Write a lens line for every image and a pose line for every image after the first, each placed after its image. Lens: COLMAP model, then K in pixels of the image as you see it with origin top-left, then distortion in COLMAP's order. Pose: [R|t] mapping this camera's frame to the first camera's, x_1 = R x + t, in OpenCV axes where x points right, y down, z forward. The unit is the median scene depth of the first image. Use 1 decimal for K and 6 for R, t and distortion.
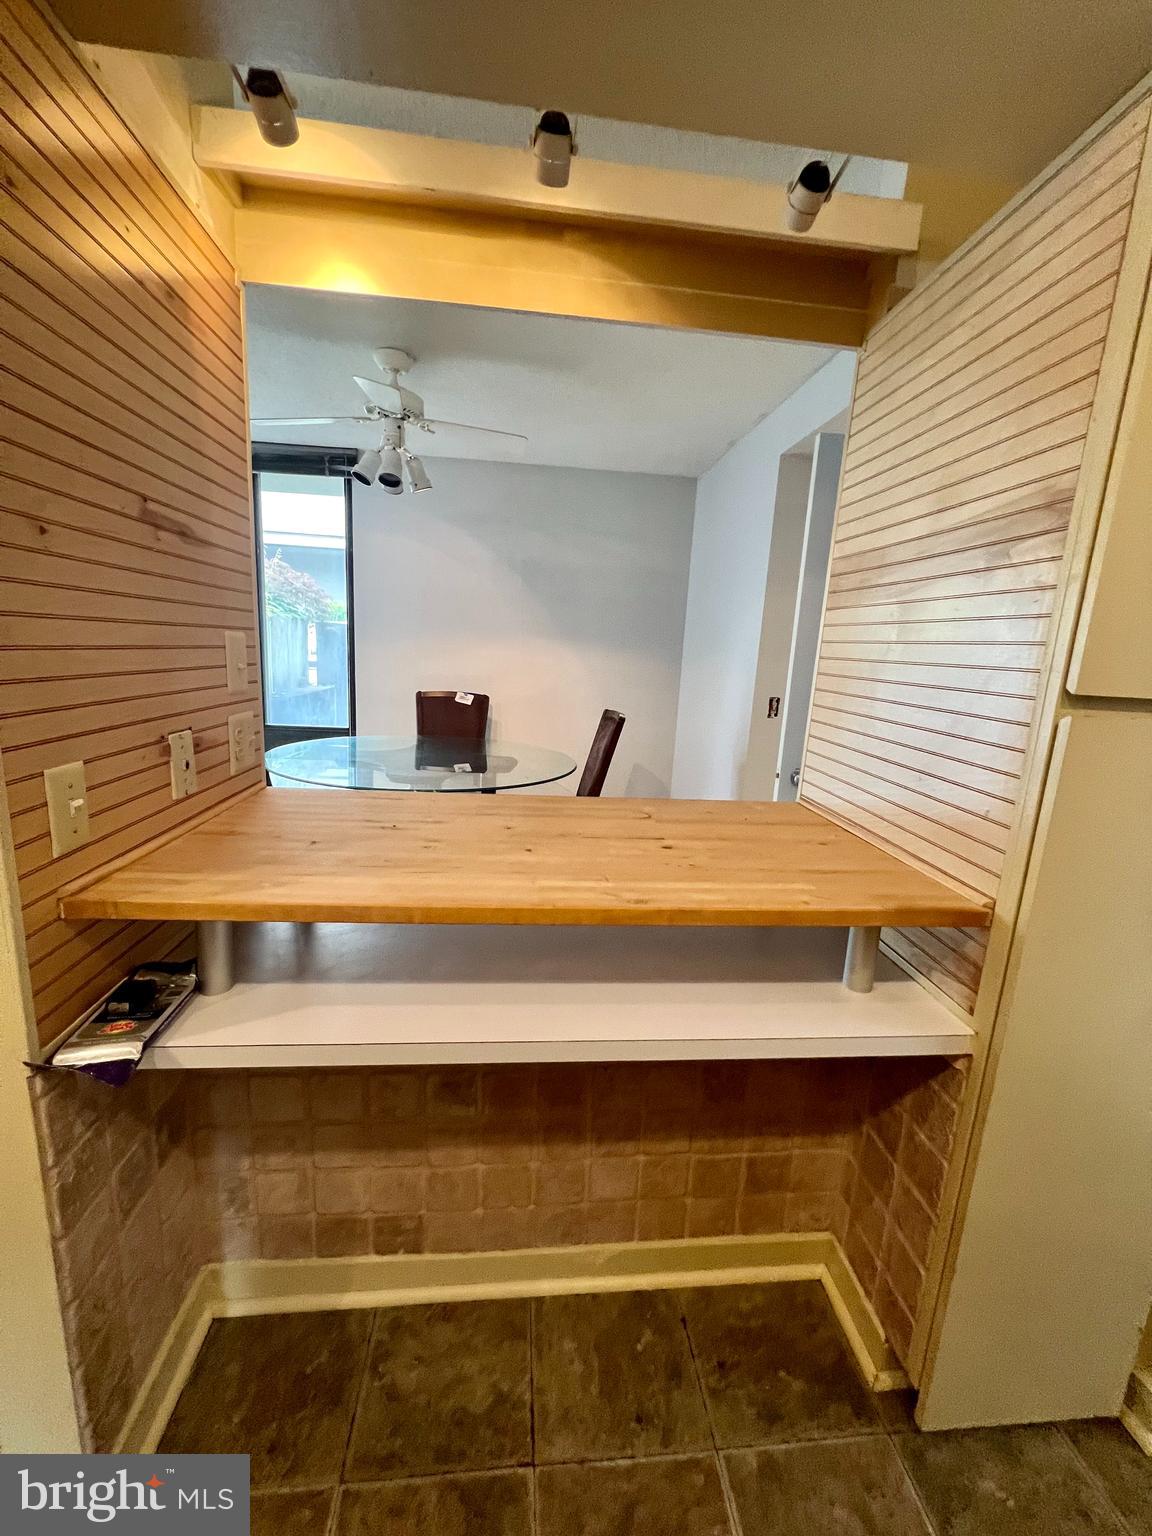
lens RADIAL K [[612.8, 0, 577.1], [0, 612.8, 763.8], [0, 0, 1]] dist [-0.005695, 0.001513]
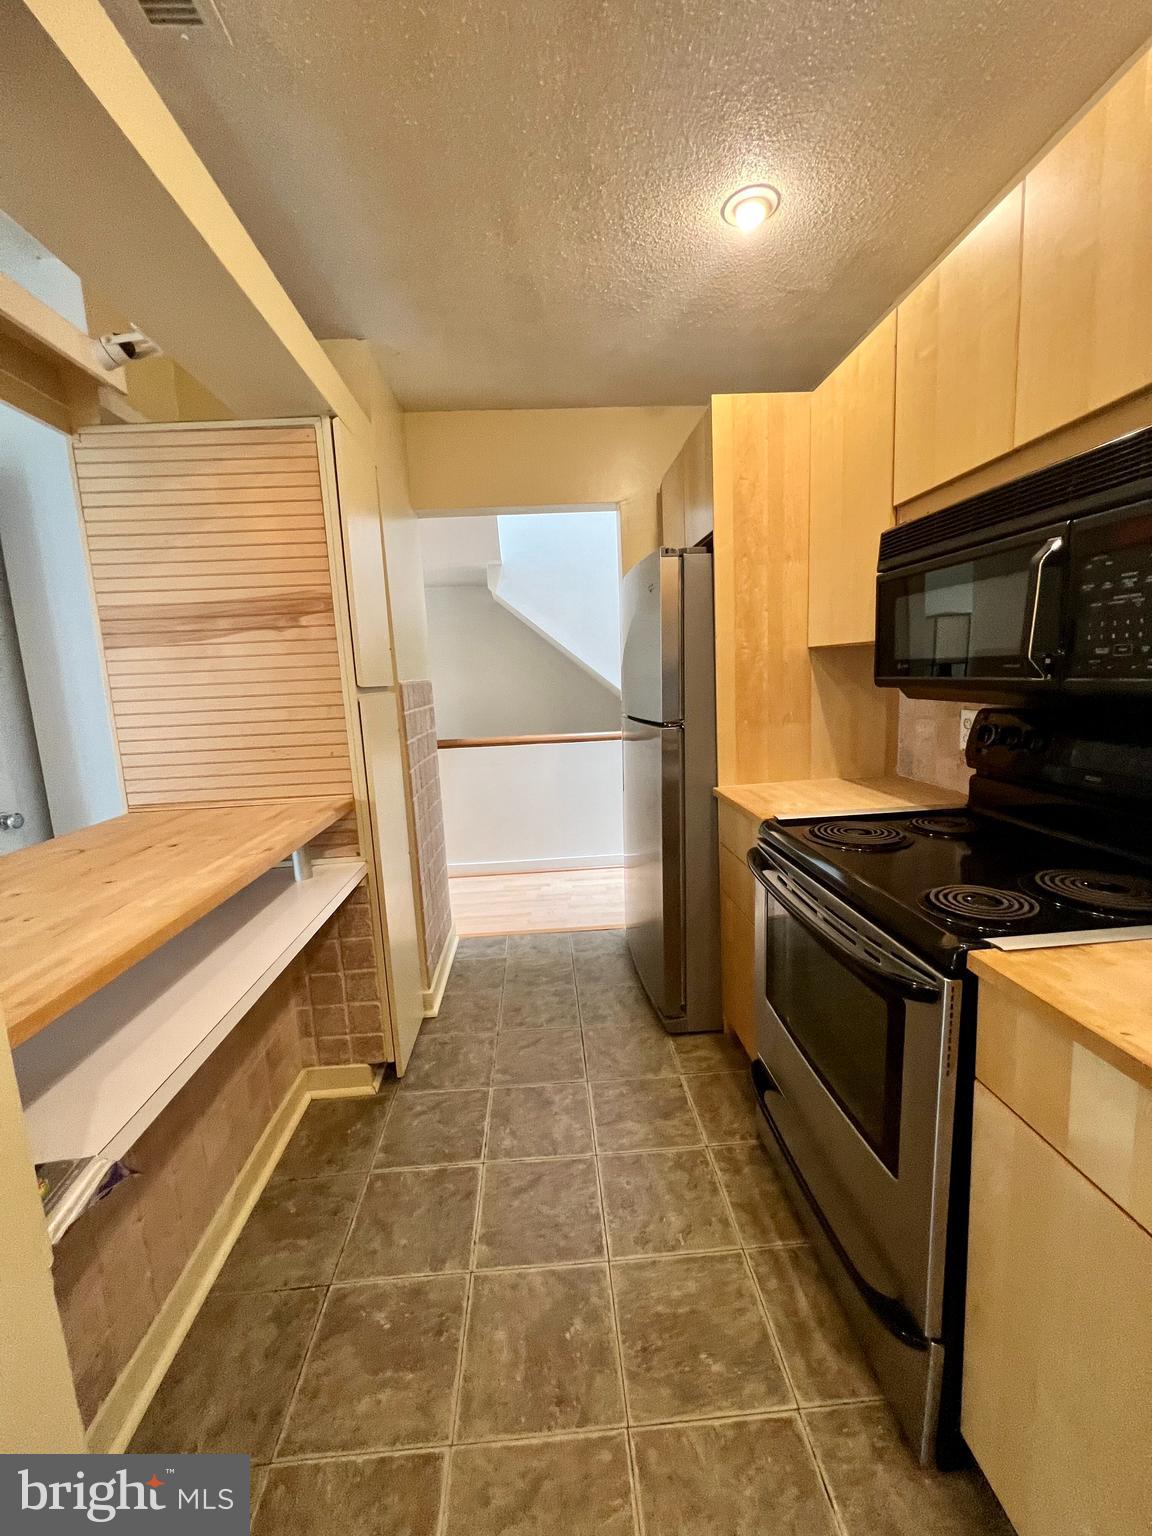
lens RADIAL K [[612.8, 0, 577.1], [0, 612.8, 769.4], [0, 0, 1]] dist [-0.005695, 0.001513]
pose [[0.029321, -0.205626, 0.978191, -1.054821], [0.238219, 0.951852, 0.192949, -0.054012], [-0.970769, 0.227367, 0.076893, 0.103524]]
